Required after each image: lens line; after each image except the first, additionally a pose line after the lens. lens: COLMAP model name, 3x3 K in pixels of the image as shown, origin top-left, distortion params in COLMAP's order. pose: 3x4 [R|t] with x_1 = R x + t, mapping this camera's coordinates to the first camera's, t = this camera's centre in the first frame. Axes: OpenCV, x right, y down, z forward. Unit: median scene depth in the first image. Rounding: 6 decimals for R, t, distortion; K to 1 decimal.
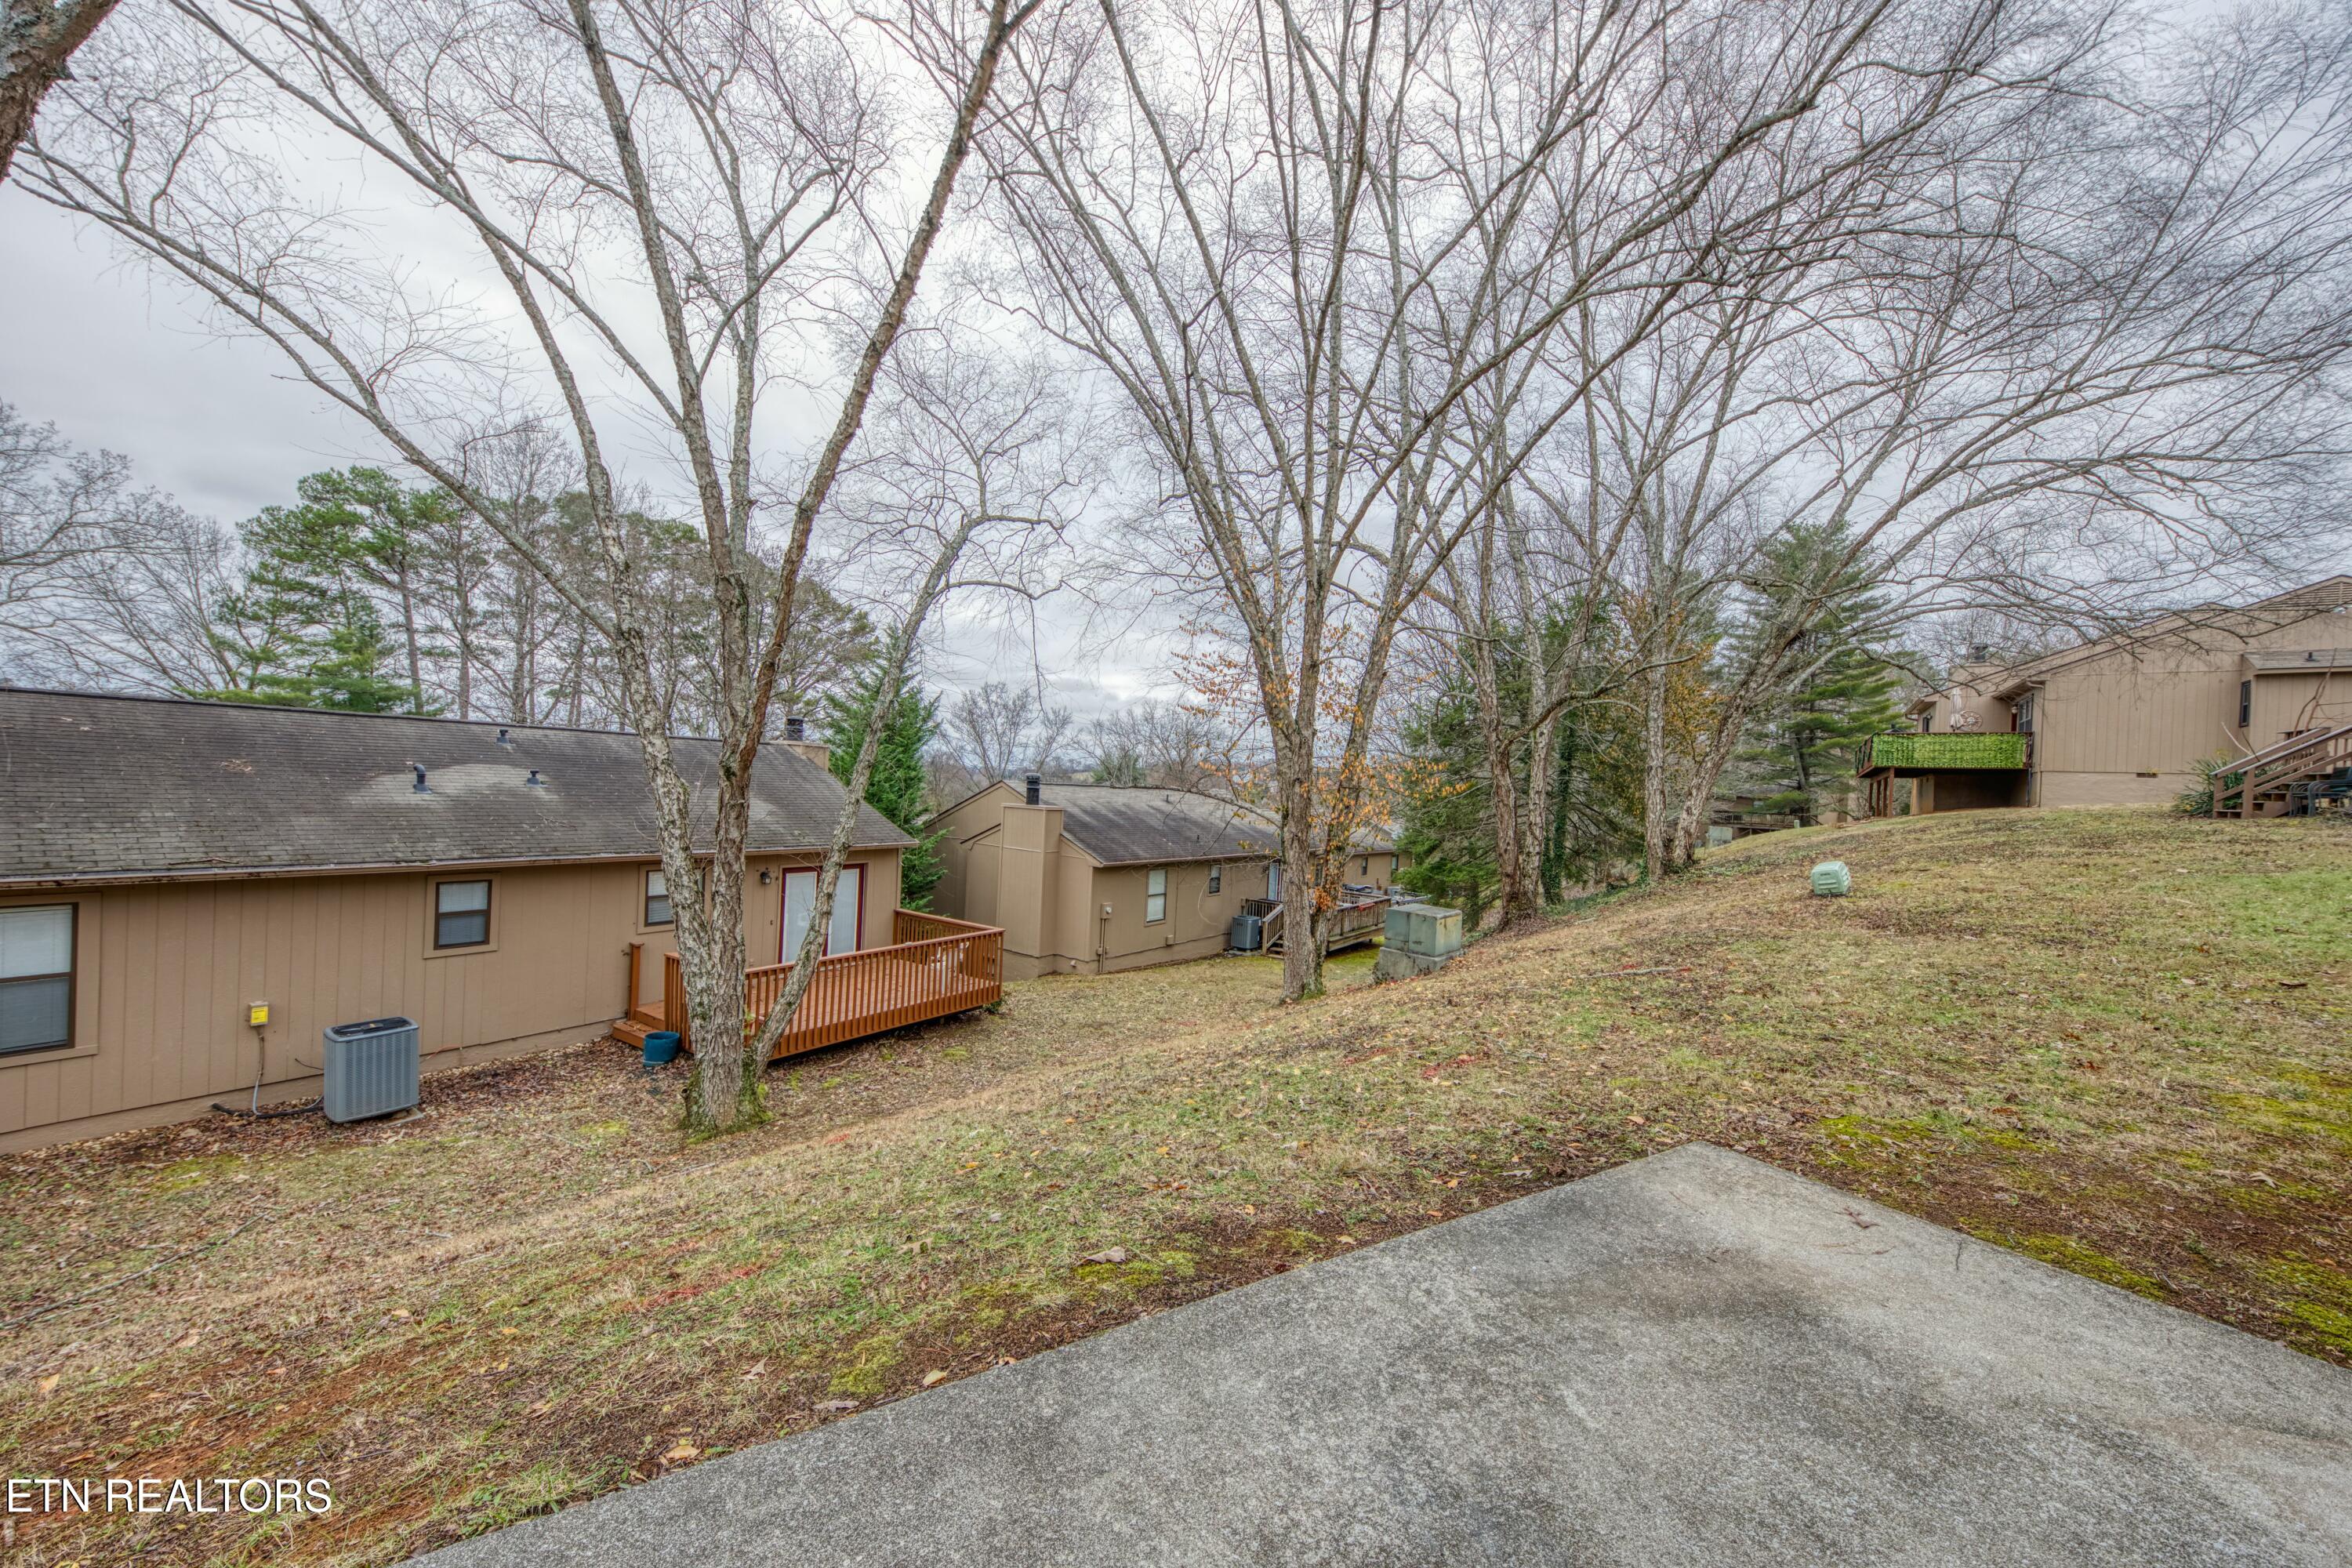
lens RADIAL K [[810.7, 0, 1179.9], [0, 810.7, 795.3], [0, 0, 1]] dist [-0.001059, -0.000163]
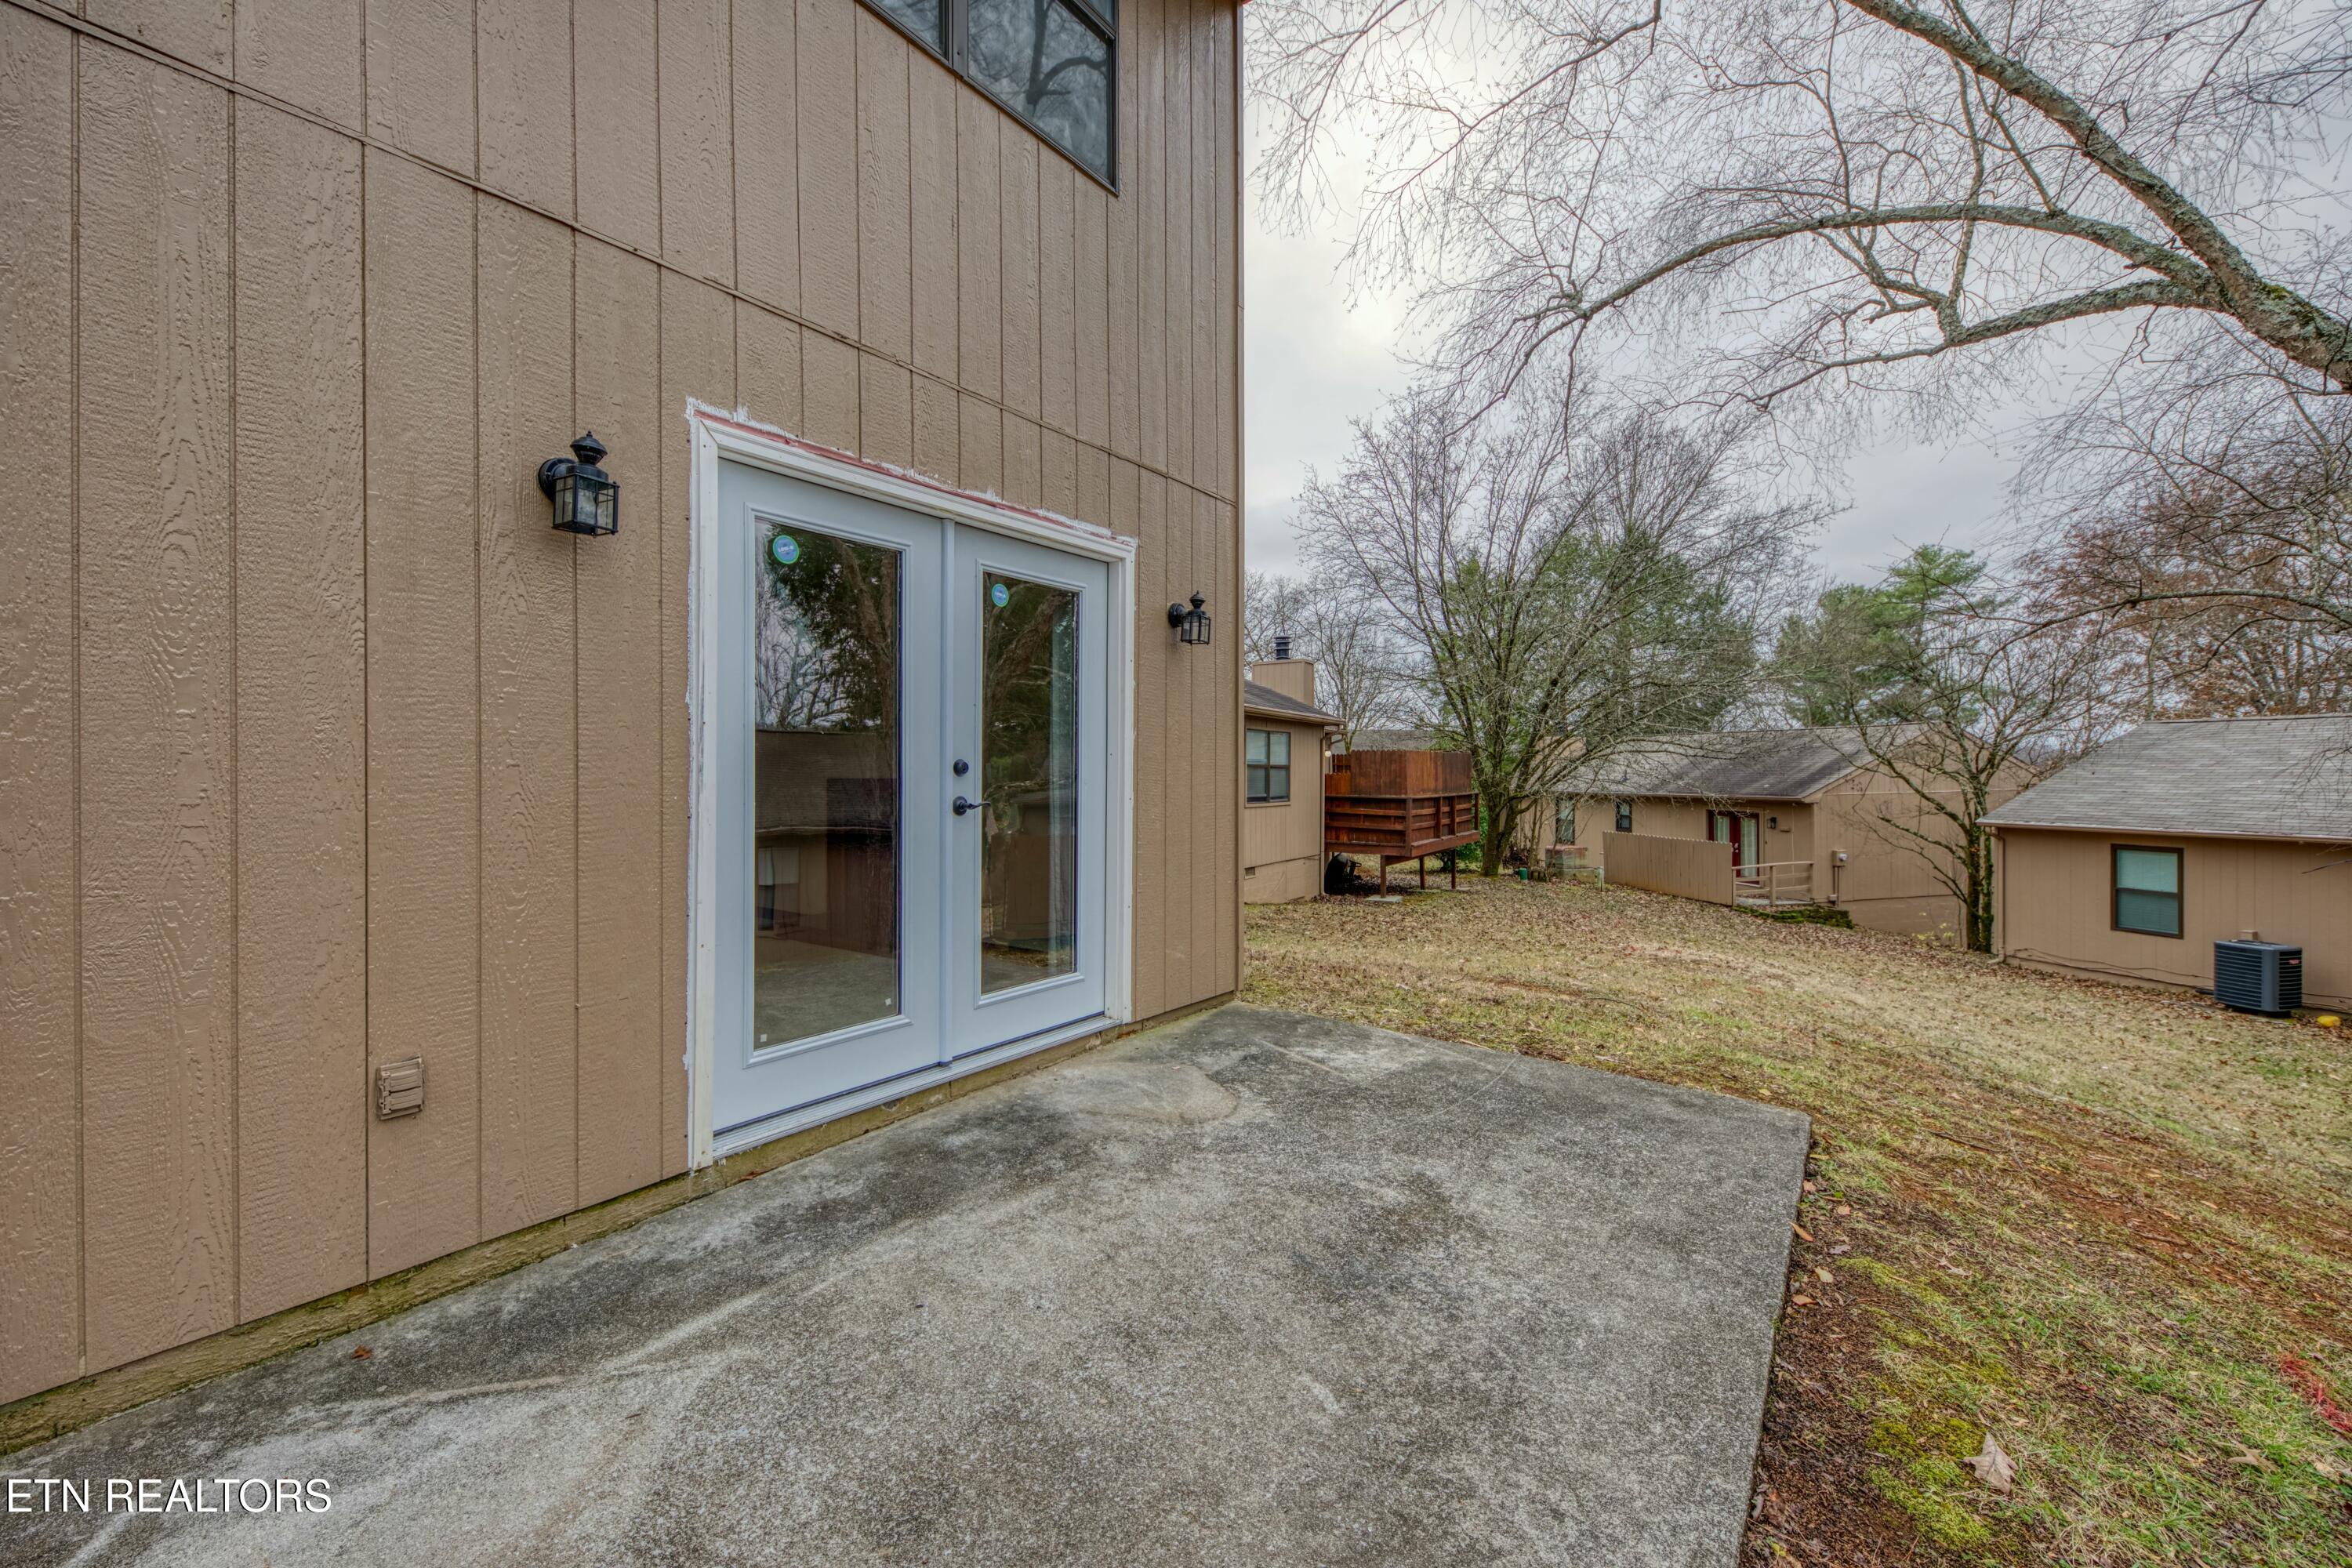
lens RADIAL K [[917.6, 0, 1177.2], [0, 917.6, 773.1], [0, 0, 1]] dist [-0.000187, -0.000014]
pose [[-0.917045, -0.044436, -0.396301, 1.071237], [-0.052880, 0.998547, 0.010401, 0.071290], [0.395262, 0.030495, -0.918062, 1.851287]]
